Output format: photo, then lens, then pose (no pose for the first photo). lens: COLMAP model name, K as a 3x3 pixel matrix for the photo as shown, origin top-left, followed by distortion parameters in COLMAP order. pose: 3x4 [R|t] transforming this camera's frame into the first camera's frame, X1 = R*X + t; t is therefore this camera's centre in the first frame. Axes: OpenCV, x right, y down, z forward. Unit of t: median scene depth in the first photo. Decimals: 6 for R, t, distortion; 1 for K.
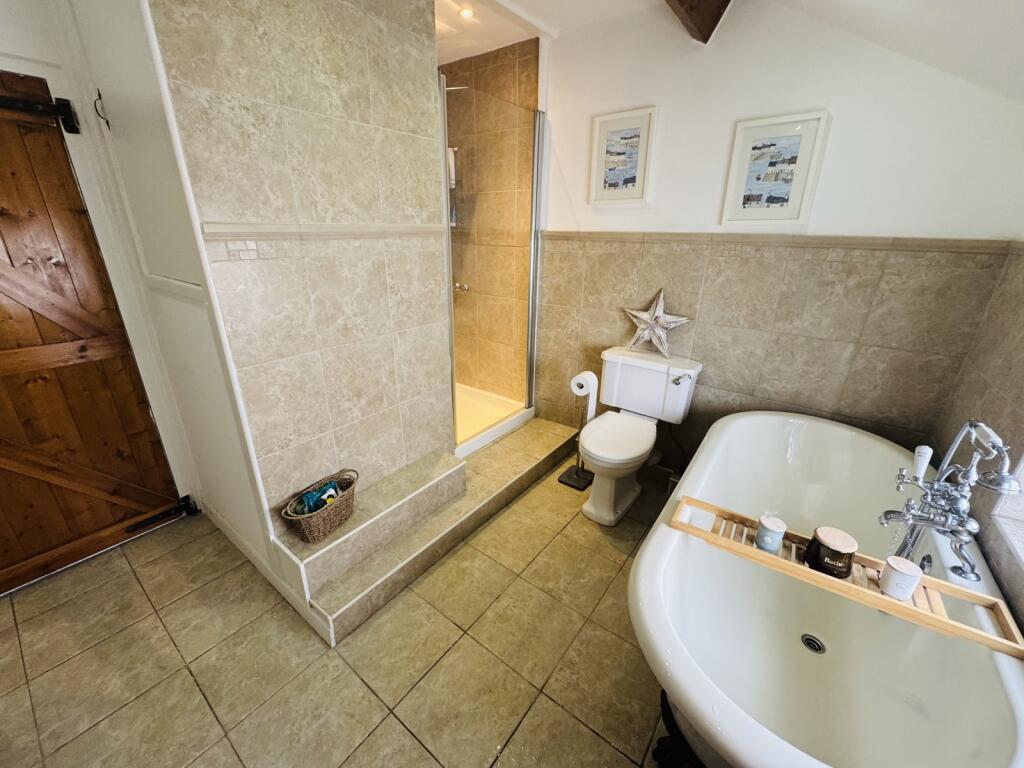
lens RADIAL K [[410.0, 0, 512.5], [0, 410.0, 383.4], [0, 0, 1]] dist [-0.001977, 0.000079]
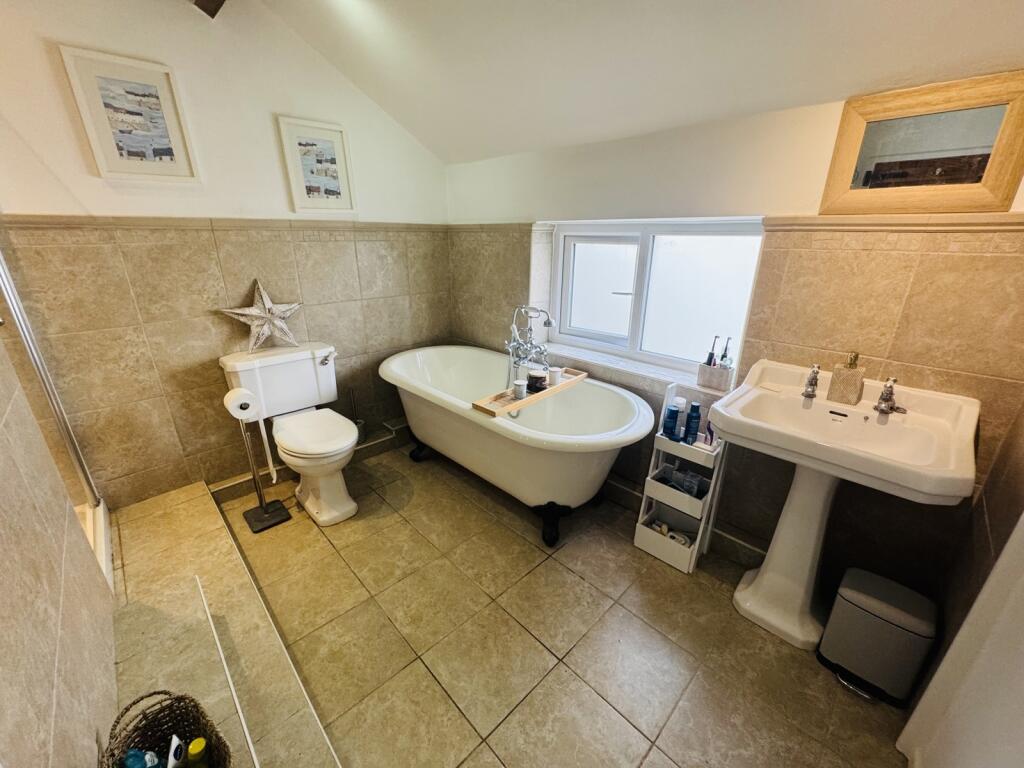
lens RADIAL K [[410.0, 0, 512.0], [0, 410.0, 383.7], [0, 0, 1]] dist [-0.001977, 0.000079]
pose [[0.154364, -0.350768, 0.923652, -0.512966], [0.346652, 0.894655, 0.281822, -0.083616], [-0.925205, 0.276683, 0.259697, 0.296919]]
